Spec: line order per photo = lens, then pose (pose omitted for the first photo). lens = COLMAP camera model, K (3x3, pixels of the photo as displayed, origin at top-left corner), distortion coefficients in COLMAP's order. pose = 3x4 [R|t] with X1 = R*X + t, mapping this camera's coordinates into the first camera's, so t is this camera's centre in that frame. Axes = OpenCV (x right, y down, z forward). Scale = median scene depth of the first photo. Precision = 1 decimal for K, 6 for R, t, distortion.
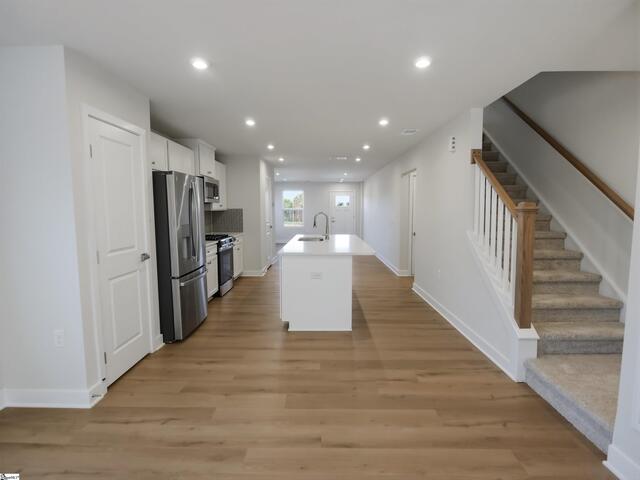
lens RADIAL K [[343.2, 0, 320.2], [0, 343.2, 239.0], [0, 0, 1]] dist [-0.003463, -0.005633]
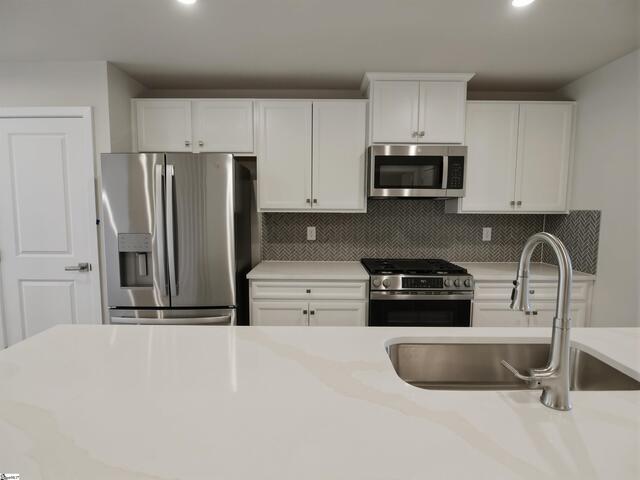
lens RADIAL K [[343.2, 0, 316.2], [0, 343.2, 239.1], [0, 0, 1]] dist [-0.003463, -0.005633]
pose [[0.007857, 0.086814, -0.996194, 0.135629], [-0.092175, 0.992046, 0.085726, -0.061115], [0.995712, 0.091150, 0.015796, 0.695203]]
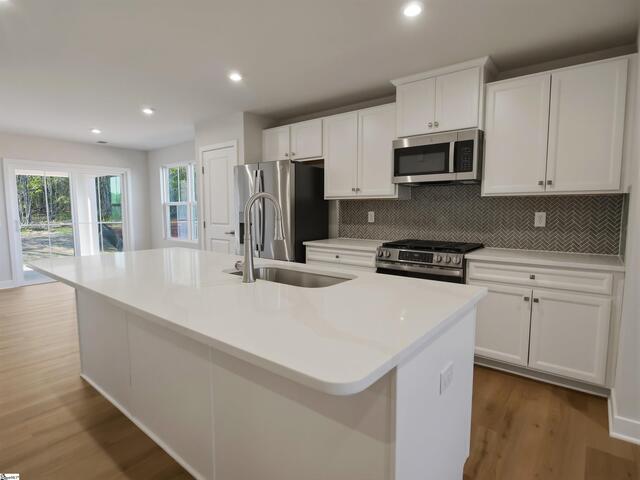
lens RADIAL K [[343.2, 0, 318.6], [0, 343.2, 241.2], [0, 0, 1]] dist [-0.003463, -0.005633]
pose [[-0.616815, 0.080250, -0.783006, 0.177932], [-0.063759, 0.986426, 0.151325, -0.069102], [0.784521, 0.143263, -0.603326, 0.986821]]
